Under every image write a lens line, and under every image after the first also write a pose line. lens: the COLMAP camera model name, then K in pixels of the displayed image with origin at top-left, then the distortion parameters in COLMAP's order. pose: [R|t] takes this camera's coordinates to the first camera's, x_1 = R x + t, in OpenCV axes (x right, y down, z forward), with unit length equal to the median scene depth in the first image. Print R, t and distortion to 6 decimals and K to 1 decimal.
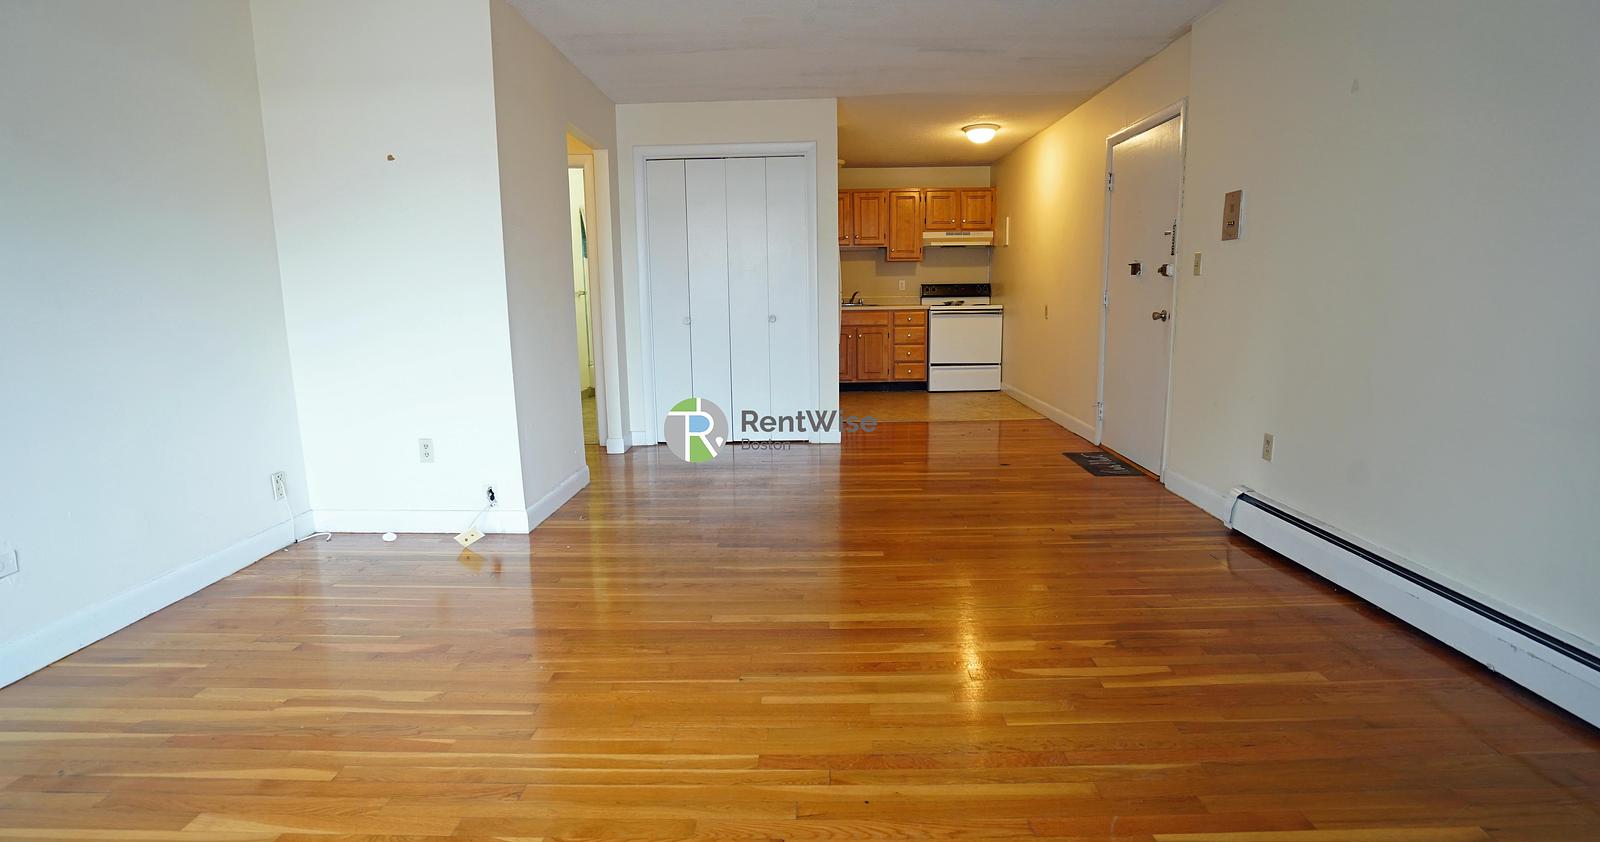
lens RADIAL K [[729.4, 0, 803.6], [0, 729.4, 417.0], [0, 0, 1]] dist [-0.039977, 0.001319]
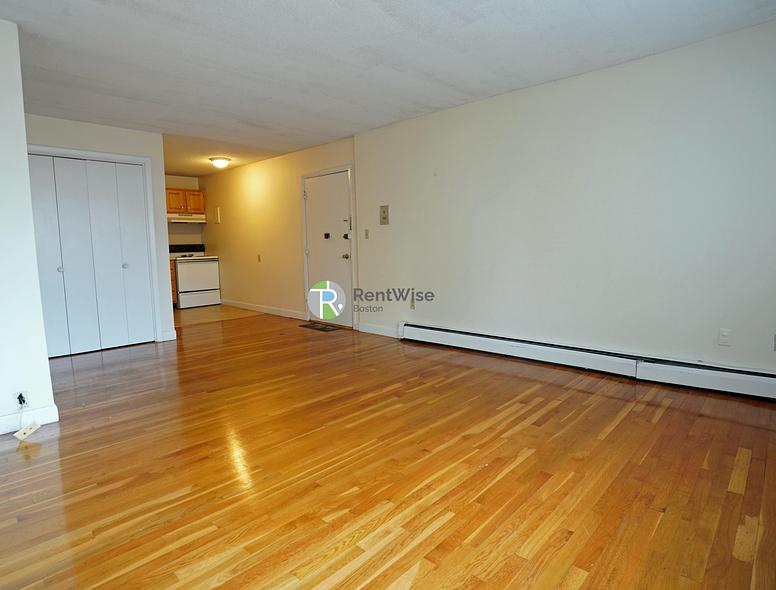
lens RADIAL K [[422.6, 0, 392.1], [0, 422.6, 289.6], [0, 0, 1]] dist [-0.061143, 0.025371]
pose [[0.686032, -0.074484, 0.723748, -0.337797], [0.130163, 0.991262, -0.021365, 0.009413], [-0.715833, 0.108863, 0.689733, -0.007194]]
